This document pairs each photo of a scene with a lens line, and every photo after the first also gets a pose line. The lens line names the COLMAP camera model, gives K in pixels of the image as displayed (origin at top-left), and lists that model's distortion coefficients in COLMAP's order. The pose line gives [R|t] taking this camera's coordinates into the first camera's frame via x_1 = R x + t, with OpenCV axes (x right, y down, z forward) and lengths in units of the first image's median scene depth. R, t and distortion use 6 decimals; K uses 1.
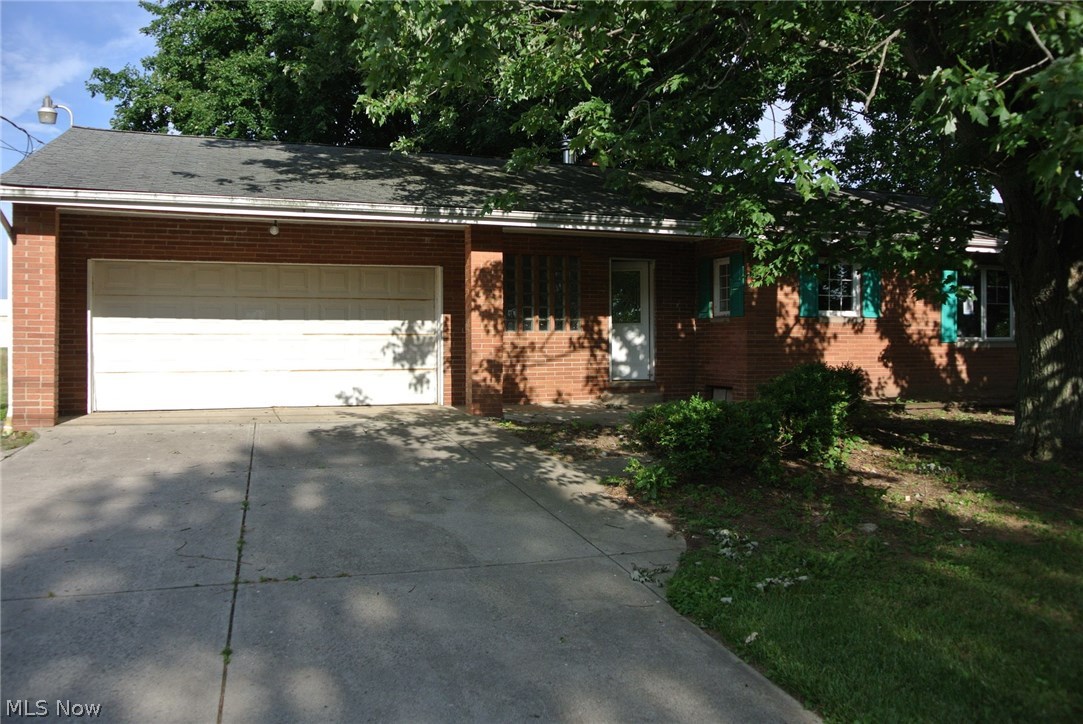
lens RADIAL K [[837.8, 0, 543.2], [0, 837.8, 364.1], [0, 0, 1]] dist [-0.084999, 0.032405]
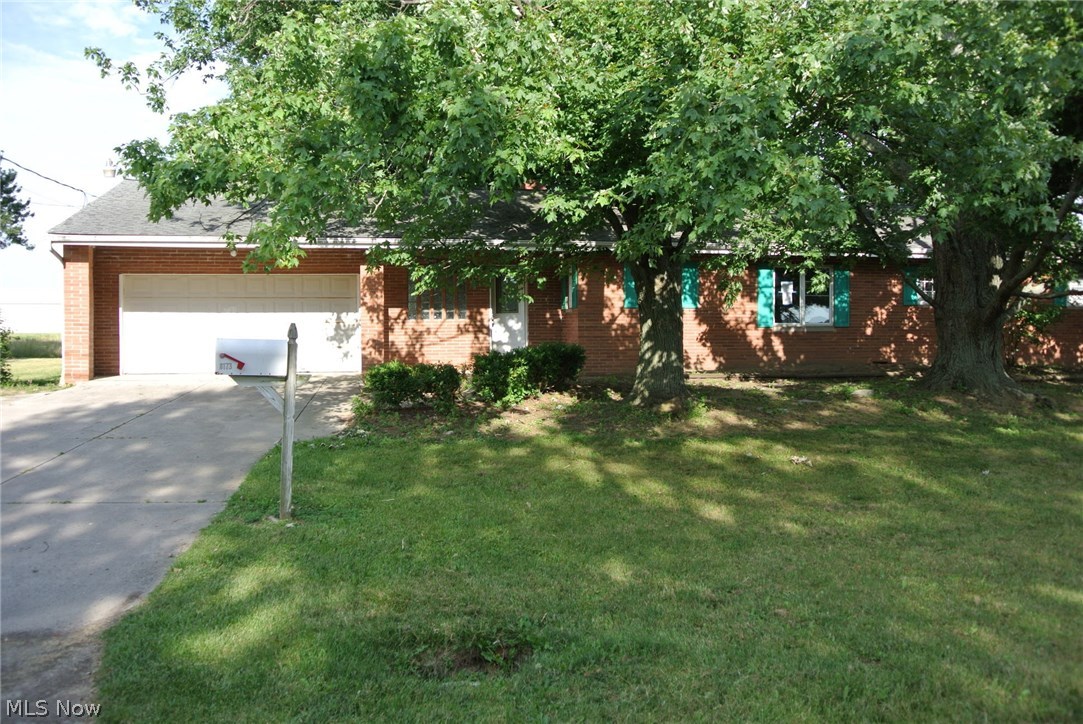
lens RADIAL K [[837.8, 0, 539.5], [0, 837.8, 355.6], [0, 0, 1]] dist [-0.084999, 0.032405]
pose [[0.986974, 0.004447, -0.160818, 0.385428], [-0.003096, 0.999958, 0.008647, 0.006985], [0.160849, -0.008036, 0.986946, -0.323410]]
